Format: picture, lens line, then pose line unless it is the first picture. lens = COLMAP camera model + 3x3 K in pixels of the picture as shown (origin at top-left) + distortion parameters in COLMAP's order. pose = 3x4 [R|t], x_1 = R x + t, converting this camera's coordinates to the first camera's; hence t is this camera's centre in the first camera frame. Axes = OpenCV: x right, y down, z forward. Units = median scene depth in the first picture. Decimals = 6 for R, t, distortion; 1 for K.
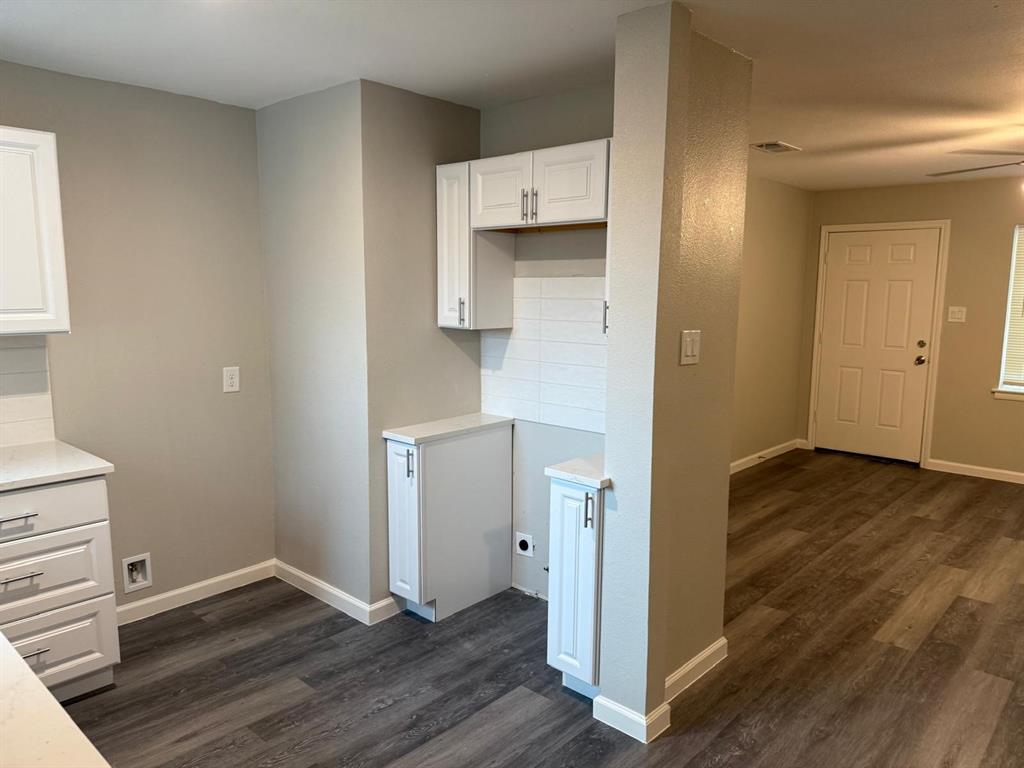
lens RADIAL K [[722.1, 0, 513.5], [0, 722.1, 386.9], [0, 0, 1]] dist [0.079430, -0.089698]
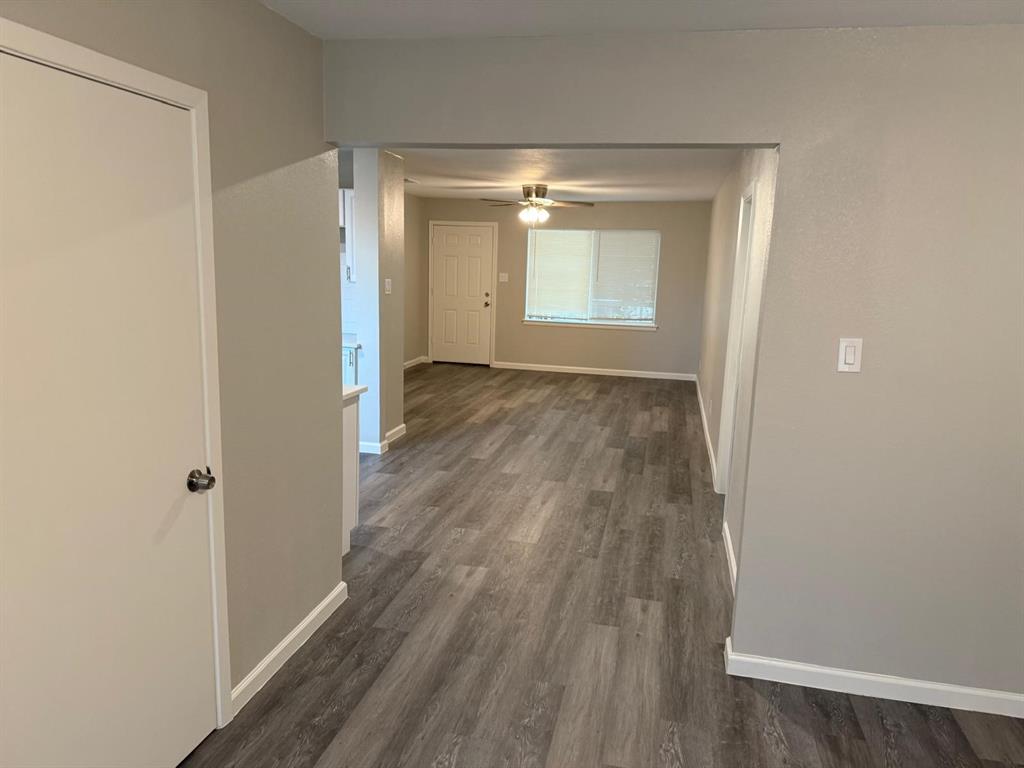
lens RADIAL K [[722.1, 0, 513.5], [0, 722.1, 386.9], [0, 0, 1]] dist [0.079430, -0.089698]
pose [[0.866954, -0.064913, 0.494143, -0.468828], [0.040848, 0.997401, 0.059358, 0.115791], [-0.496712, -0.031275, 0.867352, -0.986226]]
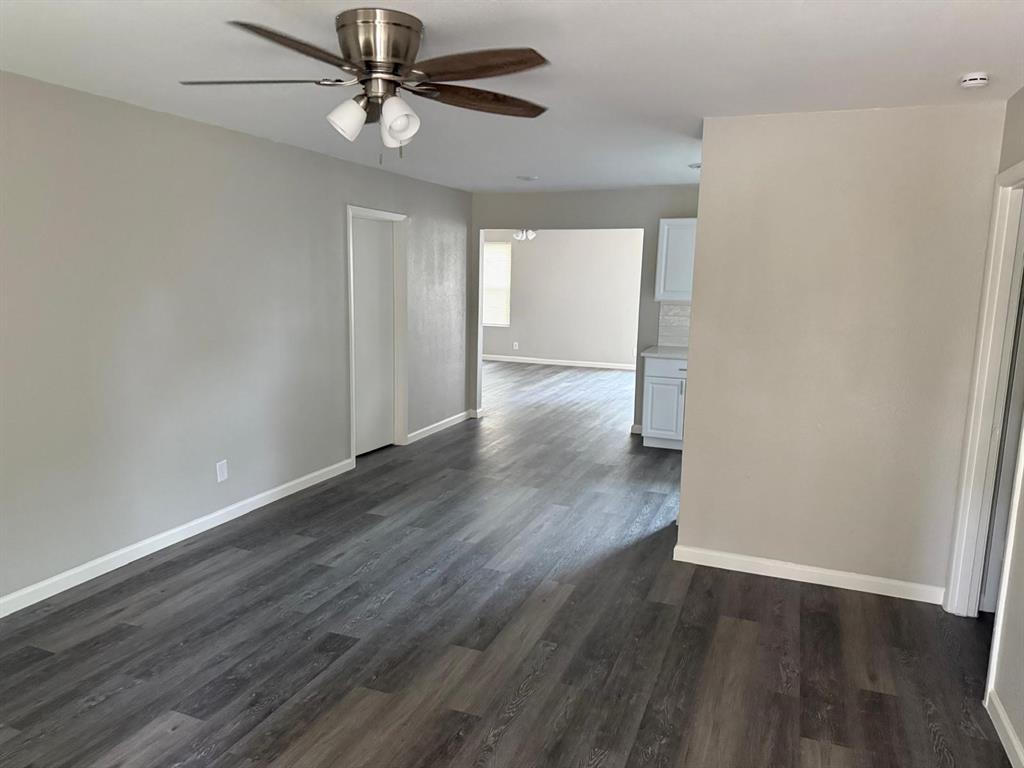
lens RADIAL K [[722.1, 0, 513.5], [0, 722.1, 386.9], [0, 0, 1]] dist [0.079430, -0.089698]
pose [[-0.932352, 0.033900, -0.359960, 1.001219], [-0.073279, 0.957213, 0.279953, -0.277311], [0.354049, 0.287393, -0.889975, 1.932118]]
